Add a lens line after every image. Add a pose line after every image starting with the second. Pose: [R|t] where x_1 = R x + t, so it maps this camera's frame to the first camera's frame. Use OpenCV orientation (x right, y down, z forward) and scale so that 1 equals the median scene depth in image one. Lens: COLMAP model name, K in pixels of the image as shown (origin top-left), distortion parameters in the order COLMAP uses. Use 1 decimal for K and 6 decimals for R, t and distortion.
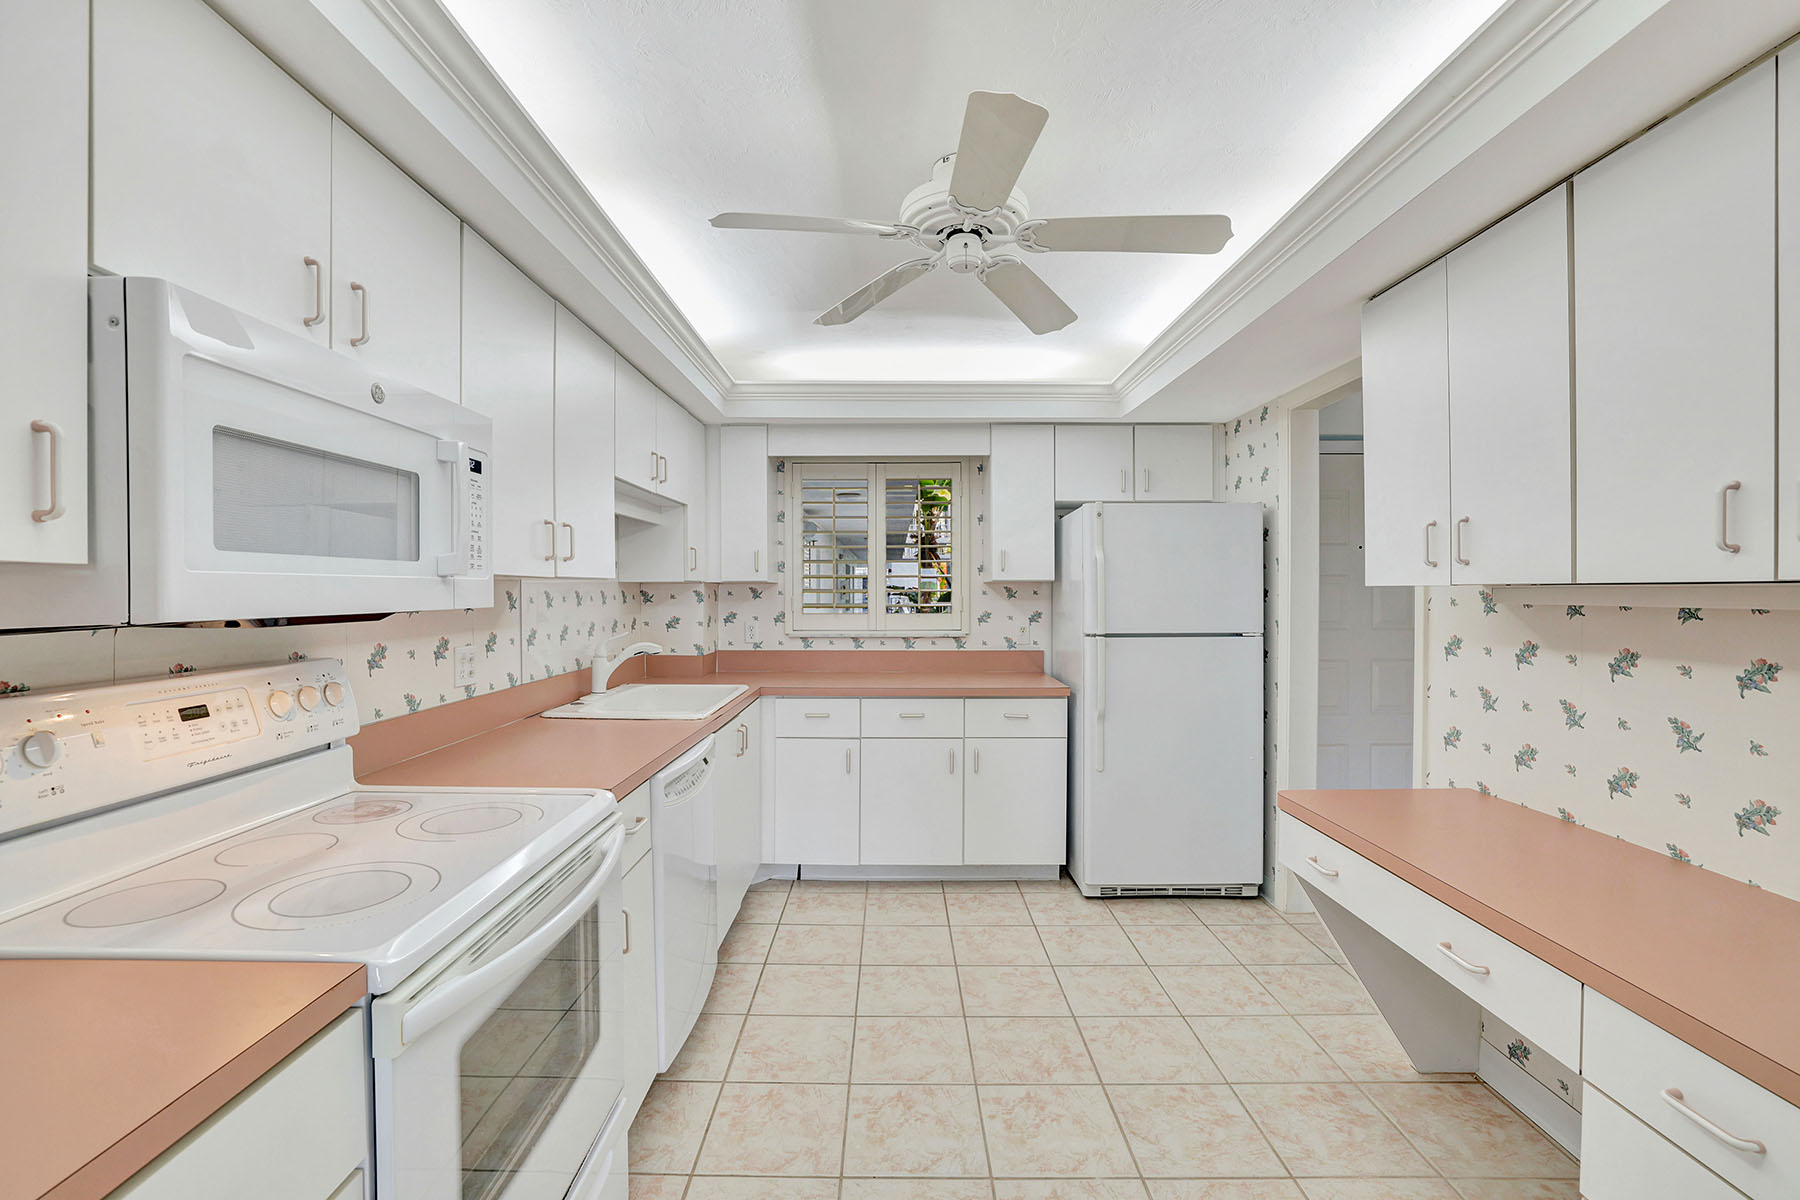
lens RADIAL K [[775.1, 0, 883.8], [0, 775.1, 594.9], [0, 0, 1]] dist [-0.000625, -0.000190]
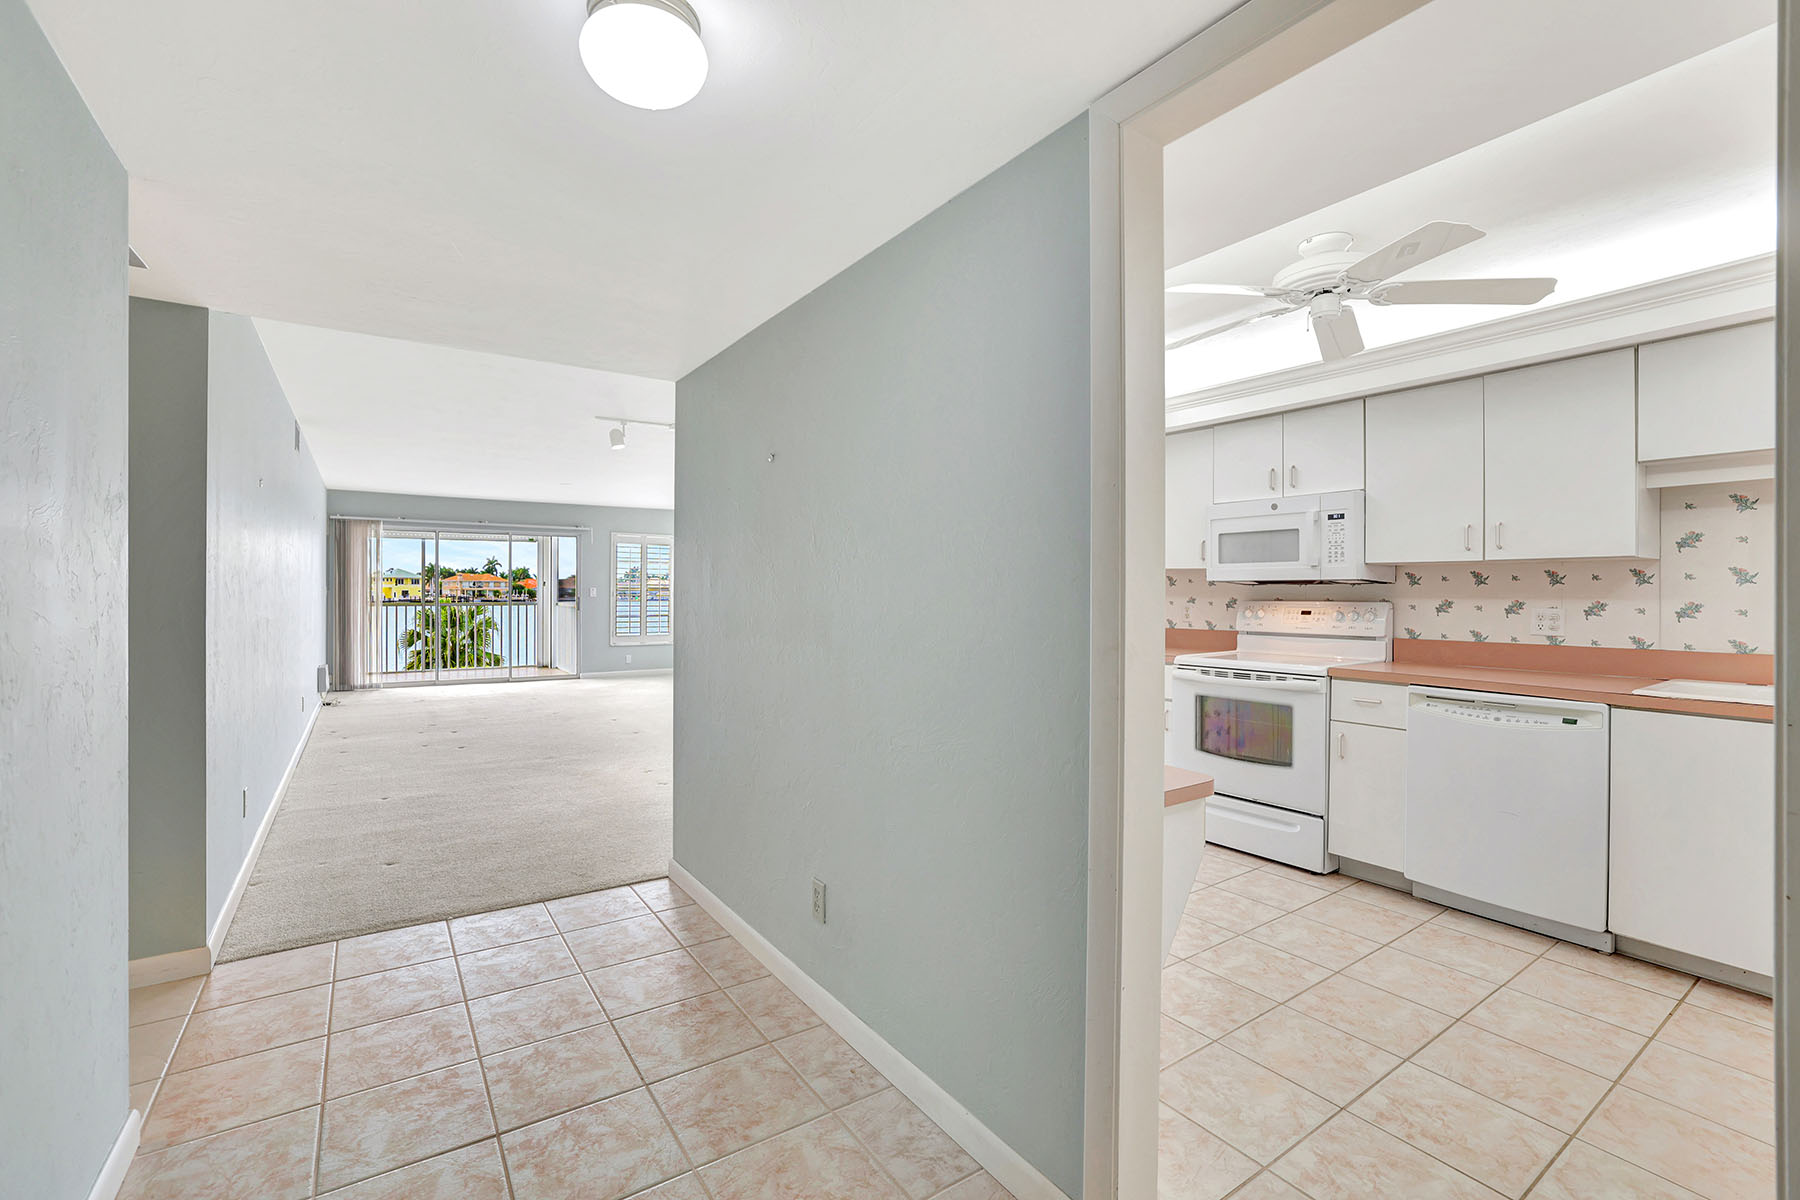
lens RADIAL K [[775.1, 0, 883.8], [0, 775.1, 594.9], [0, 0, 1]] dist [-0.000625, -0.000190]
pose [[-0.824992, -0.003671, -0.565132, 1.442747], [-0.008659, 0.999944, 0.006145, 0.048102], [0.565078, 0.009963, -0.824978, 1.660940]]
